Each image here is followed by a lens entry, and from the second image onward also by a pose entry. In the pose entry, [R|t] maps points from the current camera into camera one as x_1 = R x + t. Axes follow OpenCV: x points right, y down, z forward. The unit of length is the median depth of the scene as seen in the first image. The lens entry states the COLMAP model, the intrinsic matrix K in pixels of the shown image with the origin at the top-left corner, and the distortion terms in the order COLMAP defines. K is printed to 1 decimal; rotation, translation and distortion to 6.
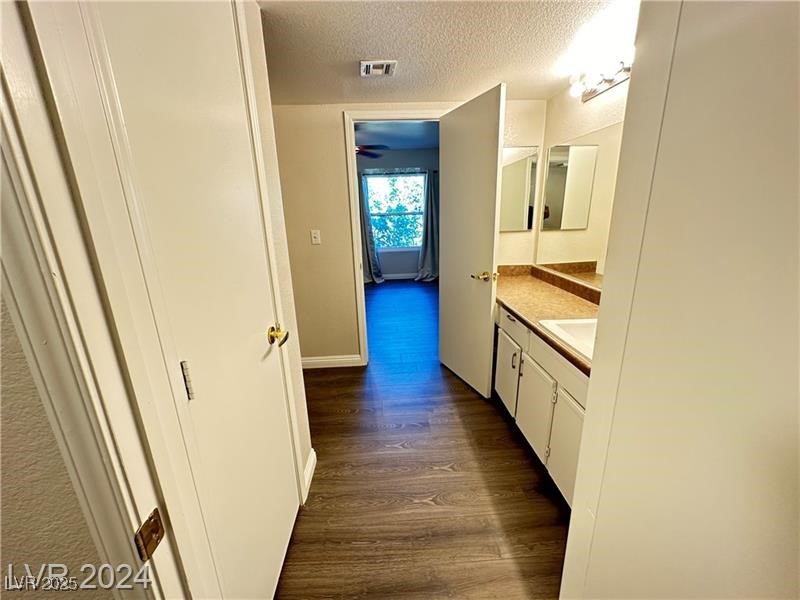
lens RADIAL K [[321.8, 0, 400.0], [0, 321.8, 300.0], [0, 0, 1]] dist [0.000673, 0.000072]
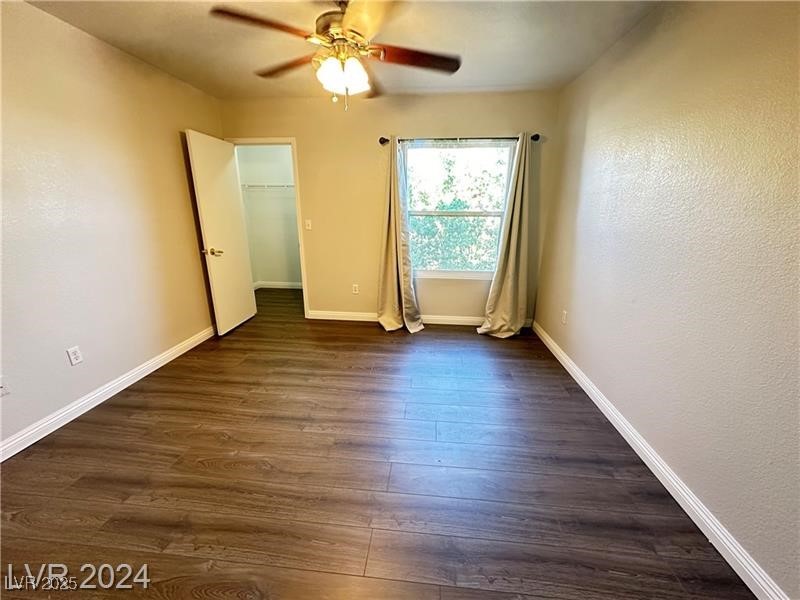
lens RADIAL K [[321.8, 0, 400.0], [0, 321.8, 300.0], [0, 0, 1]] dist [0.000673, 0.000072]
pose [[0.988384, 0.077765, -0.130570, -0.017865], [-0.075964, 0.996935, 0.018726, -0.111466], [0.131626, -0.008589, 0.991262, 0.395460]]
